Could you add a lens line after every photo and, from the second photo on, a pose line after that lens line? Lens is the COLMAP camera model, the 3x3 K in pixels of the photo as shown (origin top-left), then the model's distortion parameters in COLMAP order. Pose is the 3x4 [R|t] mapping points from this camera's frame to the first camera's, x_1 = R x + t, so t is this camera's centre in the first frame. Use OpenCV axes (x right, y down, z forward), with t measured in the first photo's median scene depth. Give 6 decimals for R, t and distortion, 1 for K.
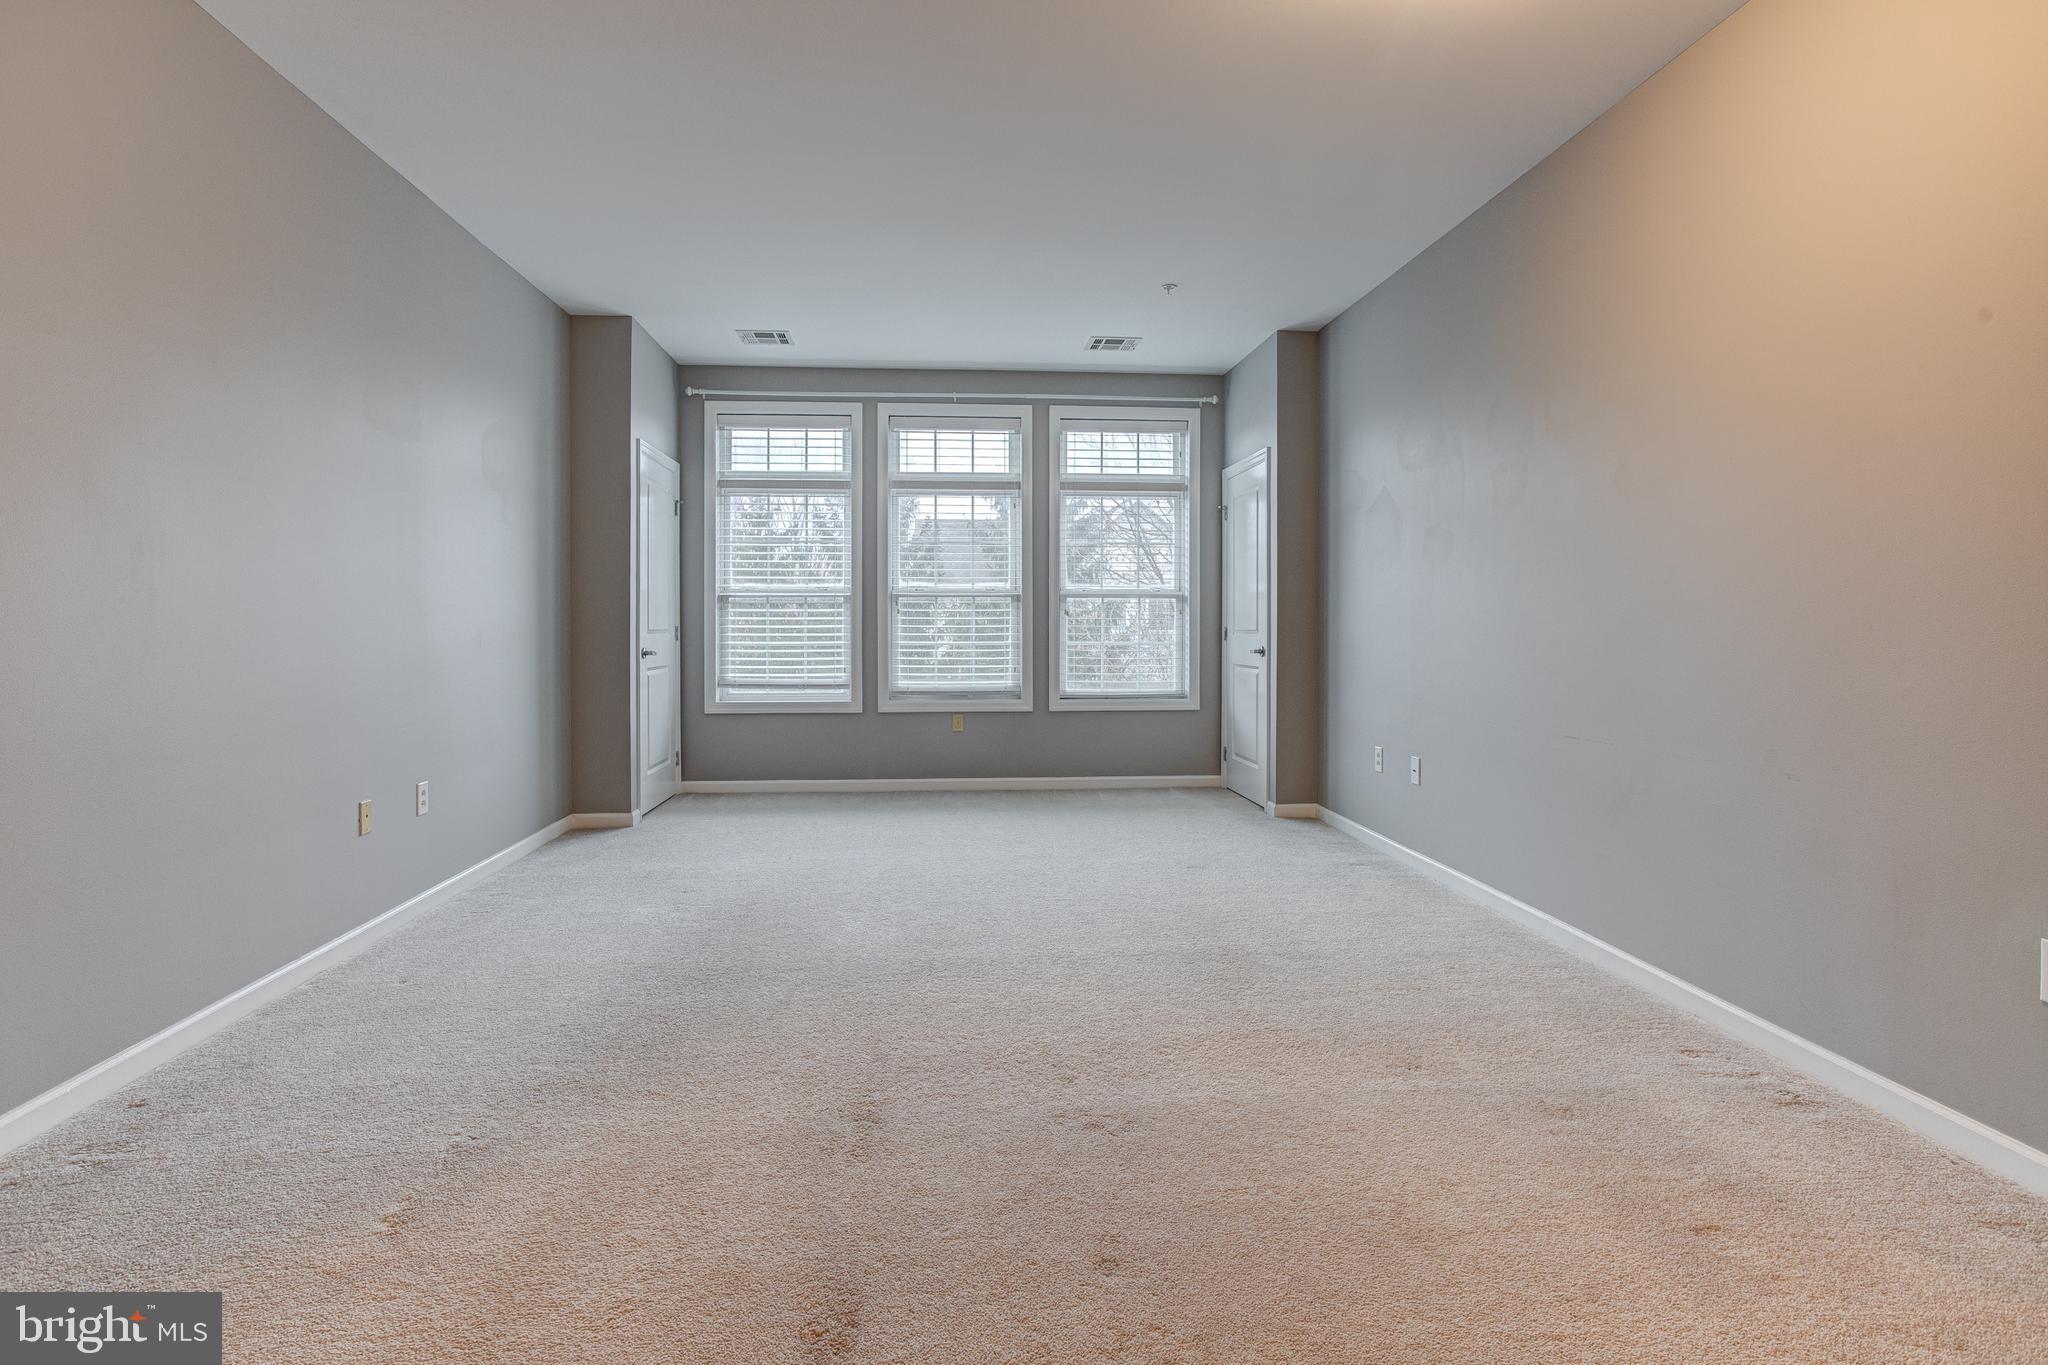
lens RADIAL K [[1067.9, 0, 1033.4], [0, 1067.9, 650.1], [0, 0, 1]] dist [0.003463, 0.008151]
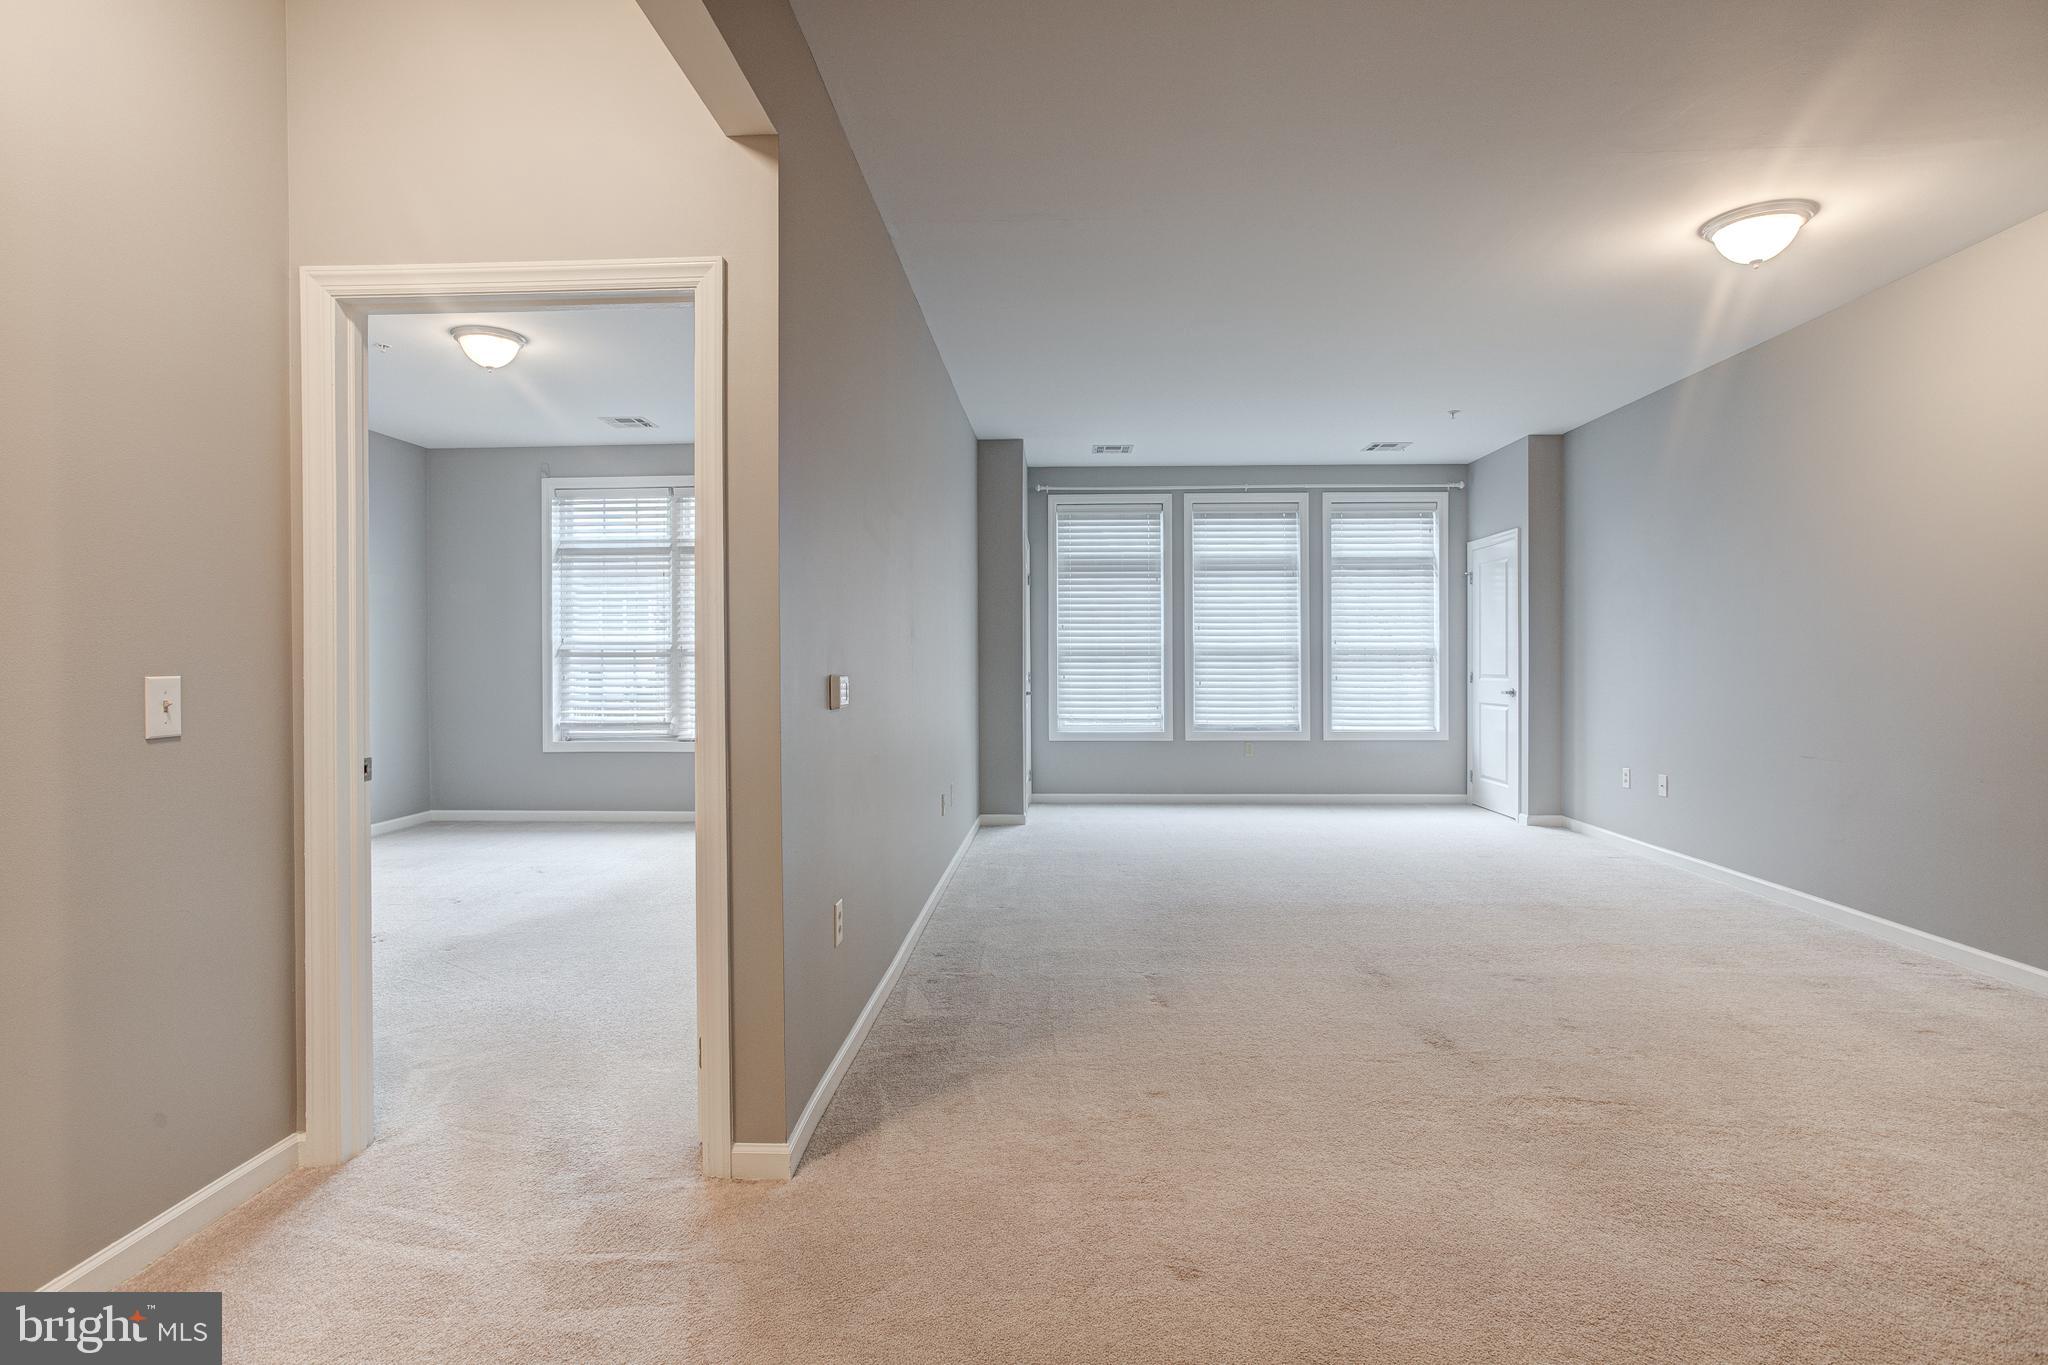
lens RADIAL K [[1067.9, 0, 1028.6], [0, 1067.9, 688.1], [0, 0, 1]] dist [0.003463, 0.008151]
pose [[0.993730, 0.002050, -0.111789, -0.205031], [-0.002197, 0.999997, -0.001192, -0.001498], [0.111786, 0.001430, 0.993731, -0.293686]]
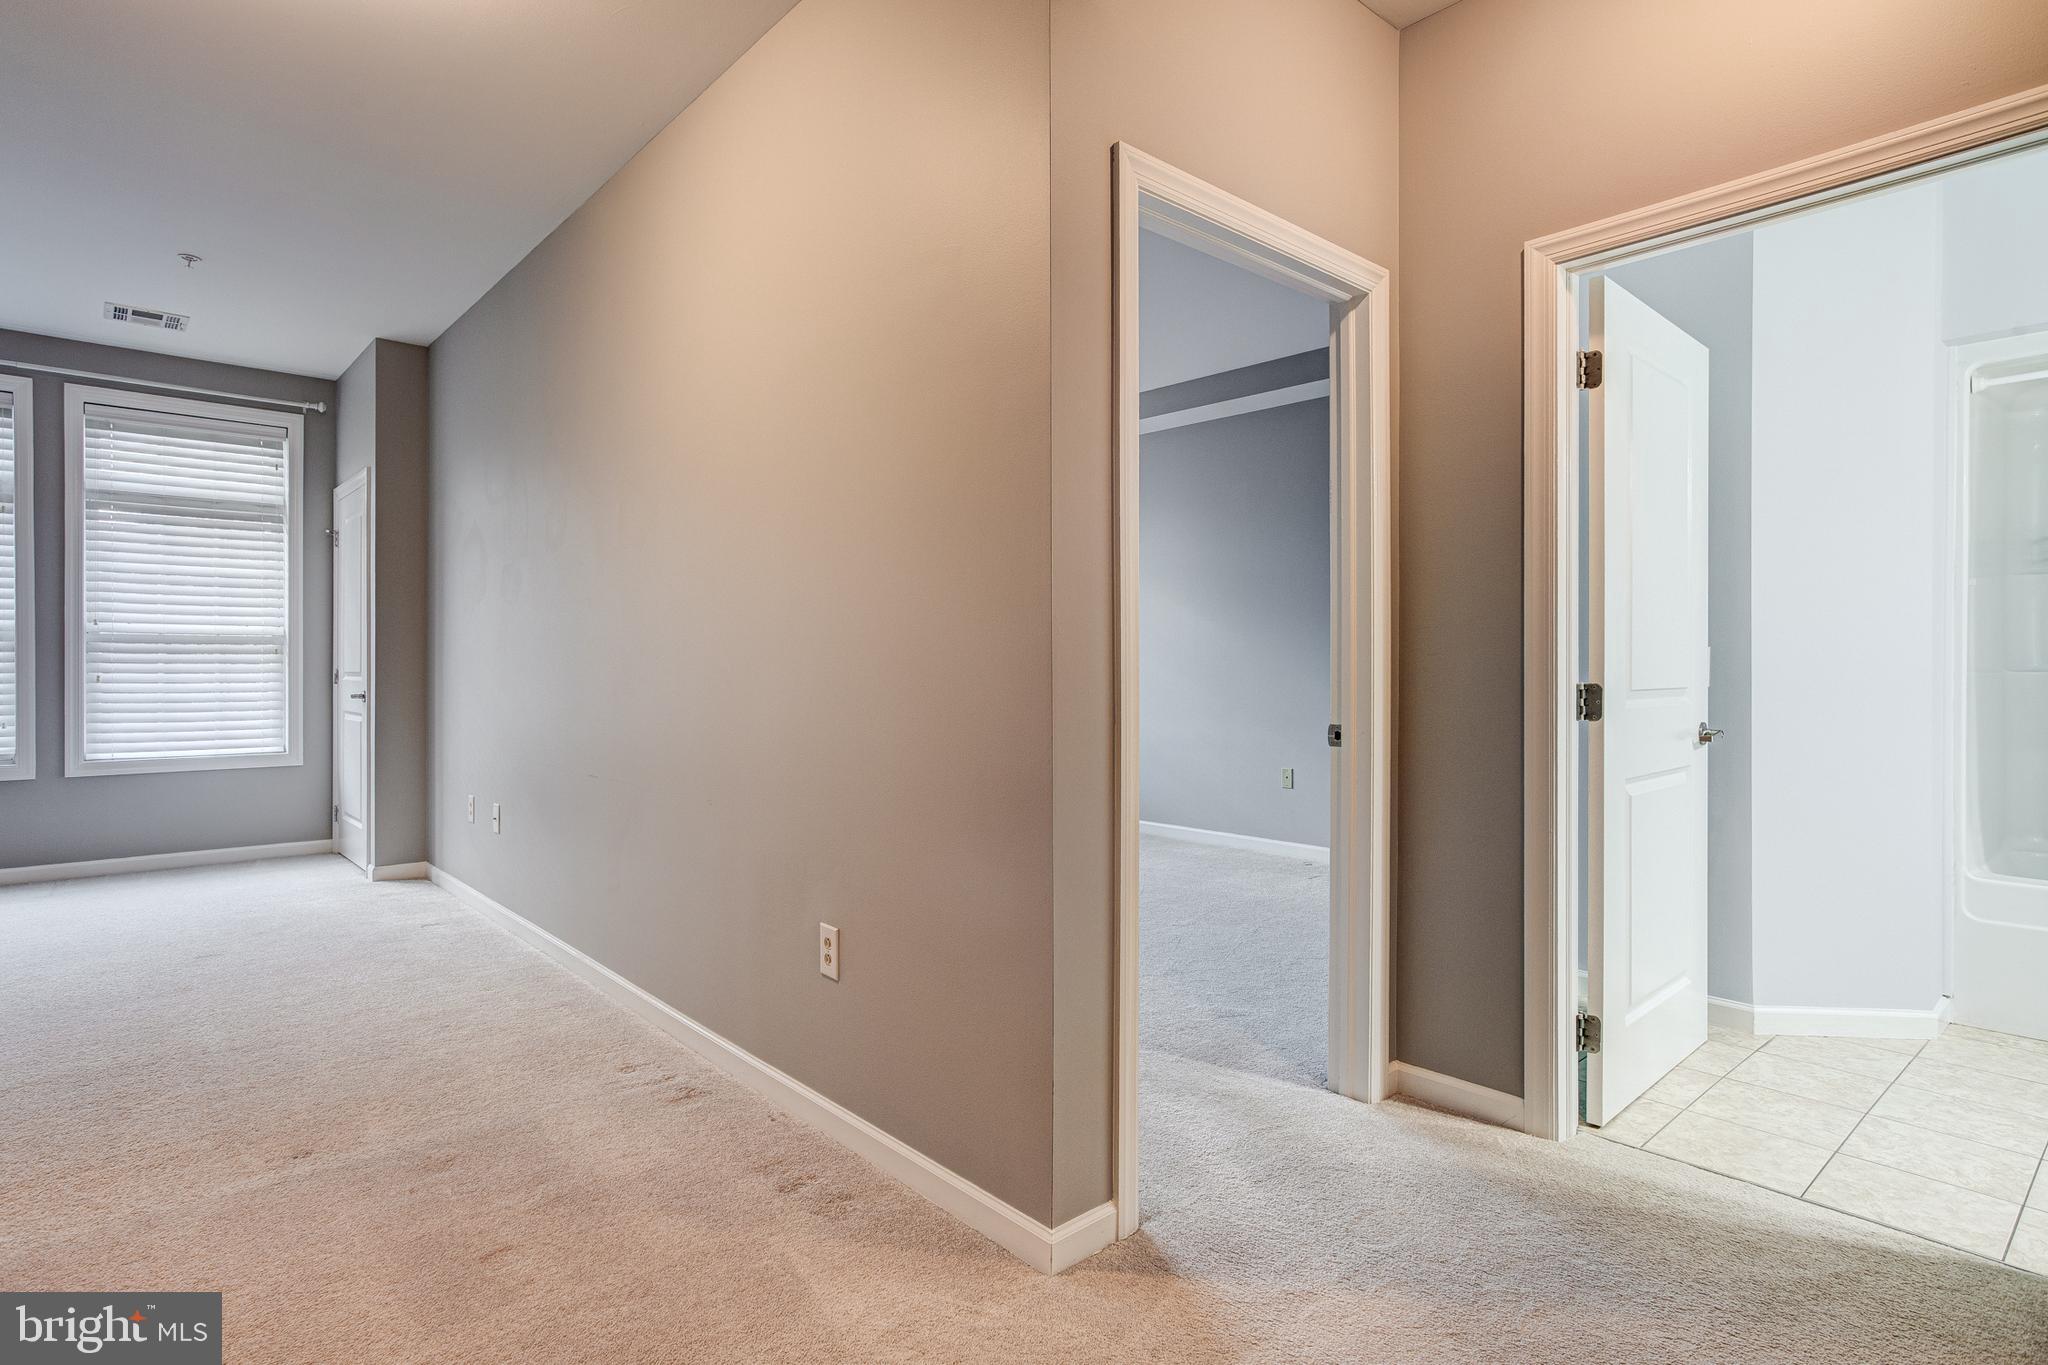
lens RADIAL K [[1067.9, 0, 1027.3], [0, 1067.9, 672.3], [0, 0, 1]] dist [0.003463, 0.008151]
pose [[0.810100, 0.000646, 0.586292, 0.138734], [0.011097, 0.999803, -0.016435, 0.001910], [-0.586187, 0.019820, 0.809933, -0.044617]]
